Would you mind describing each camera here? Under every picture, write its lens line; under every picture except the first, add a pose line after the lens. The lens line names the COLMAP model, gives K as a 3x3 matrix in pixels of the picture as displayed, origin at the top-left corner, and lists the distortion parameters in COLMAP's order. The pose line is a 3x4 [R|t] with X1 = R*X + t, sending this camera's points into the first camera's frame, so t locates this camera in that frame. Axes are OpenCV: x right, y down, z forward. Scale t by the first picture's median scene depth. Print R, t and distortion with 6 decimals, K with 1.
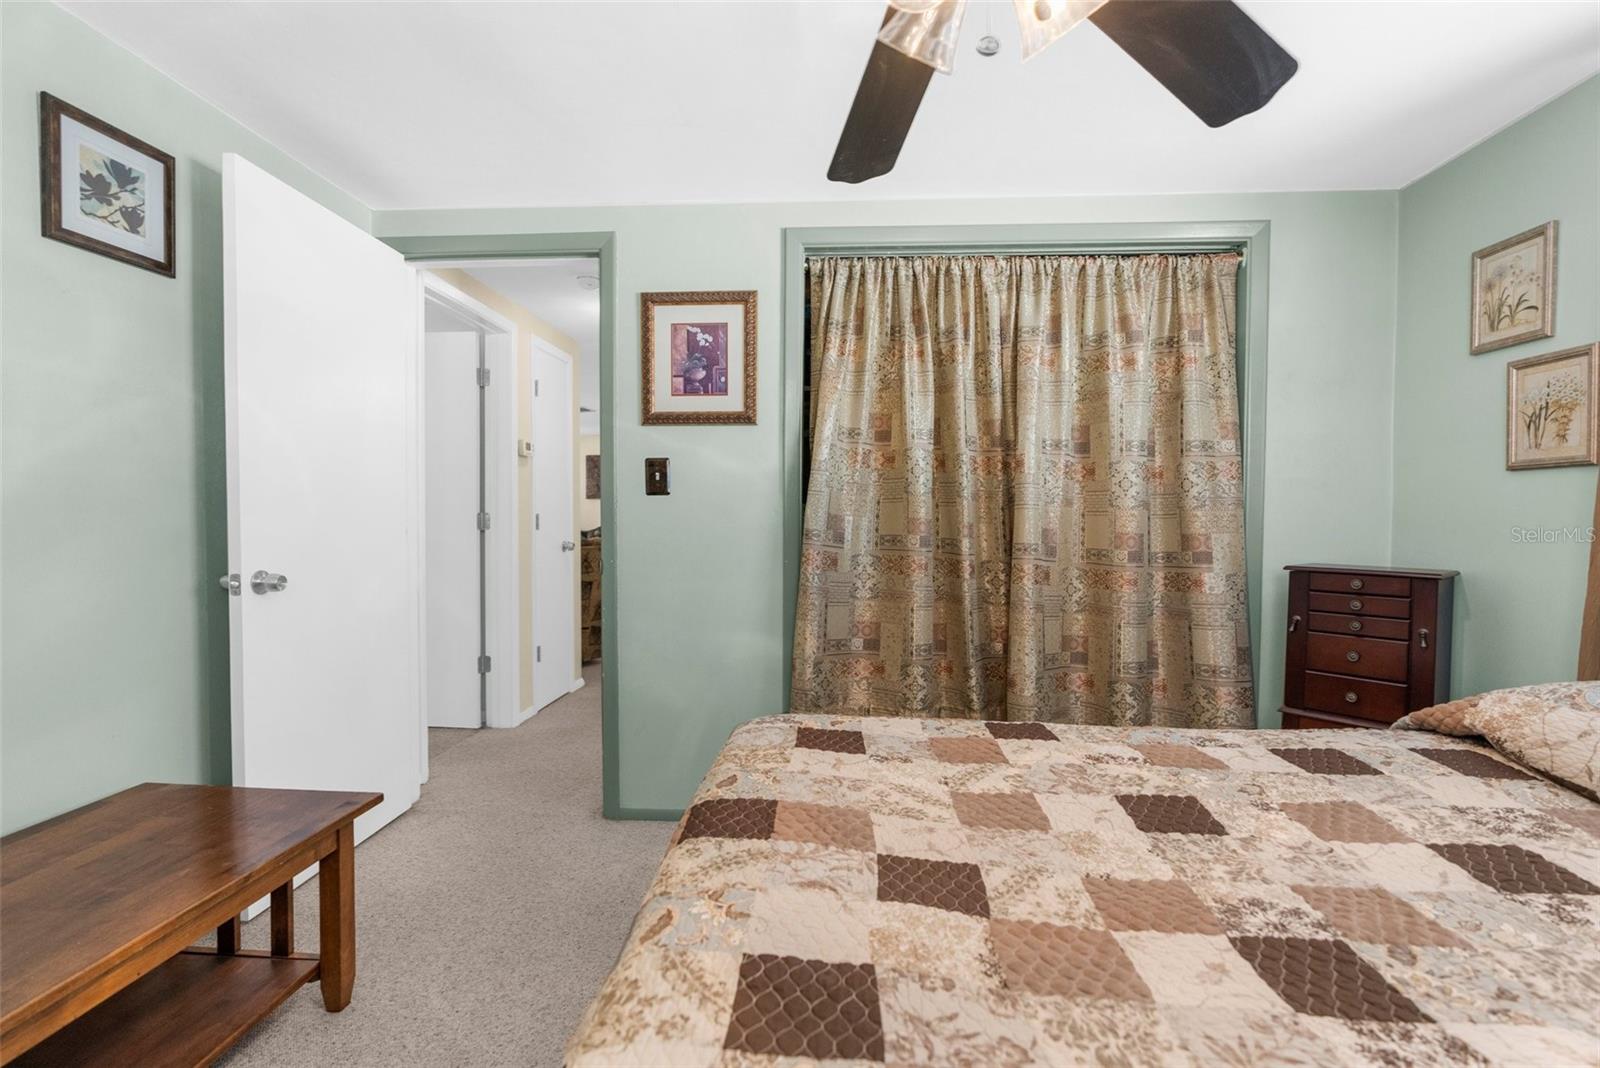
lens RADIAL K [[754.9, 0, 801.6], [0, 754.9, 537.4], [0, 0, 1]] dist [0.000084, 0.000063]
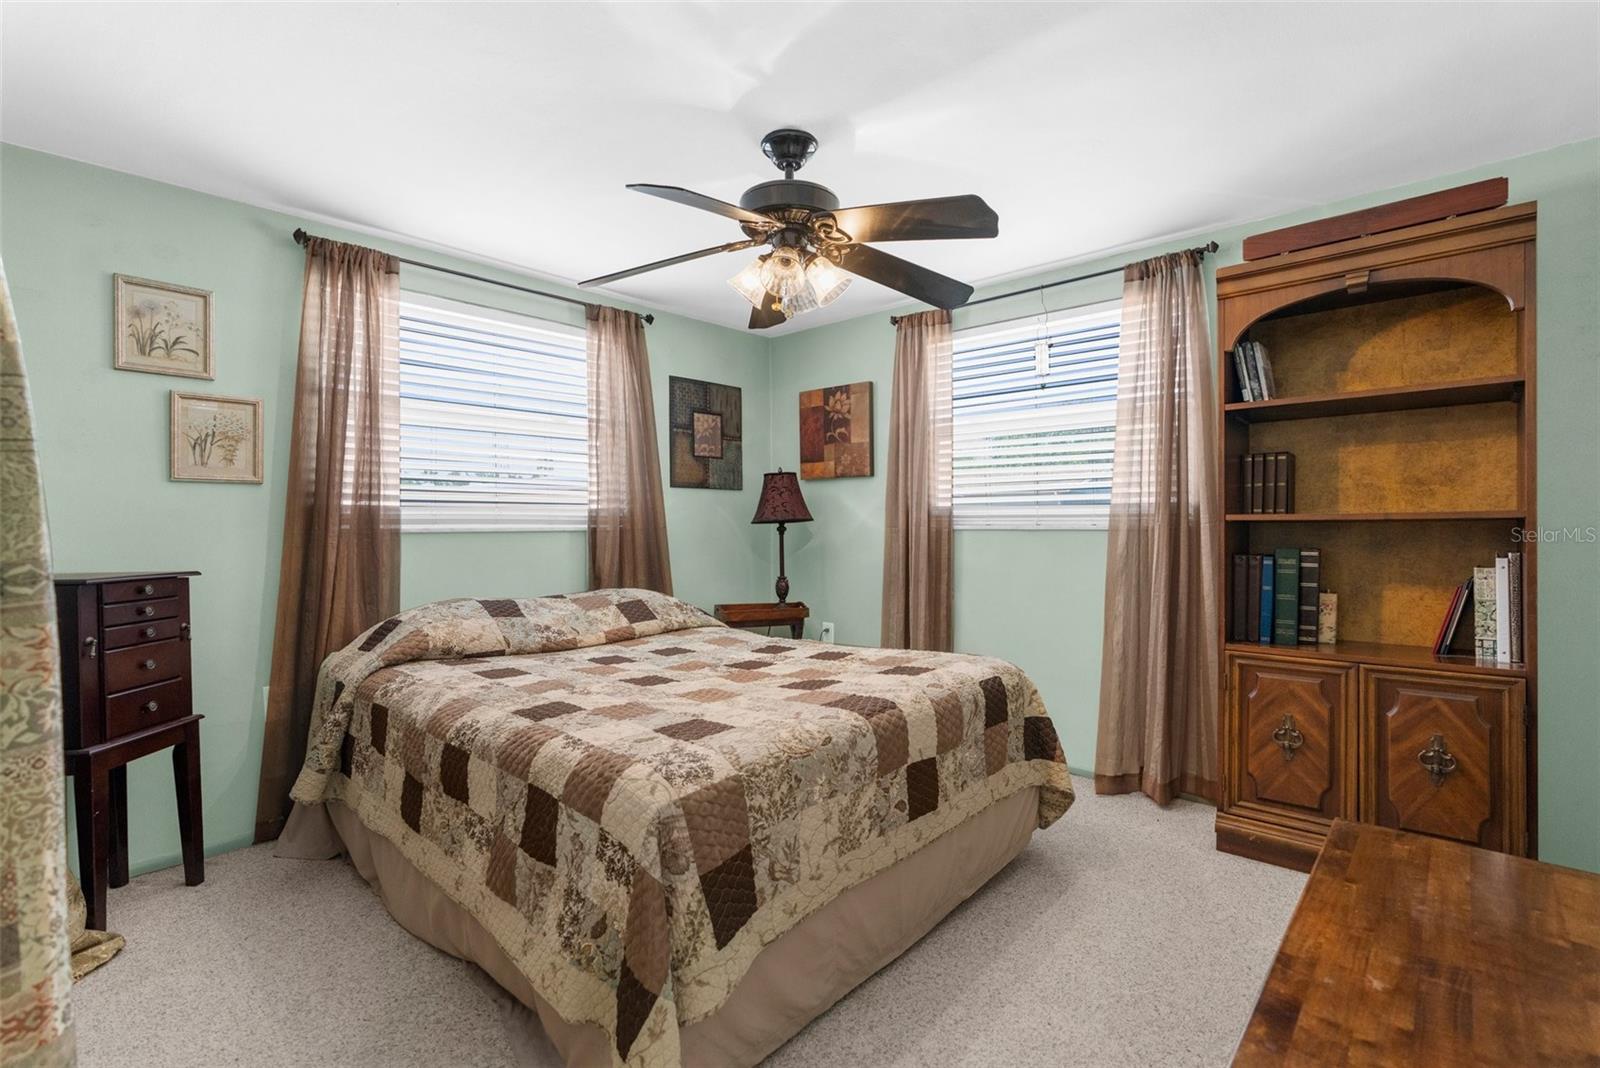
lens RADIAL K [[737.1, 0, 800.0], [0, 737.1, 534.0], [0, 0, 1]] dist [-0.001494, 0.000429]
pose [[-0.785898, -0.009006, 0.618291, -0.560899], [0.019806, 0.999014, 0.039727, -0.033610], [-0.618039, 0.043467, -0.784945, 1.340409]]
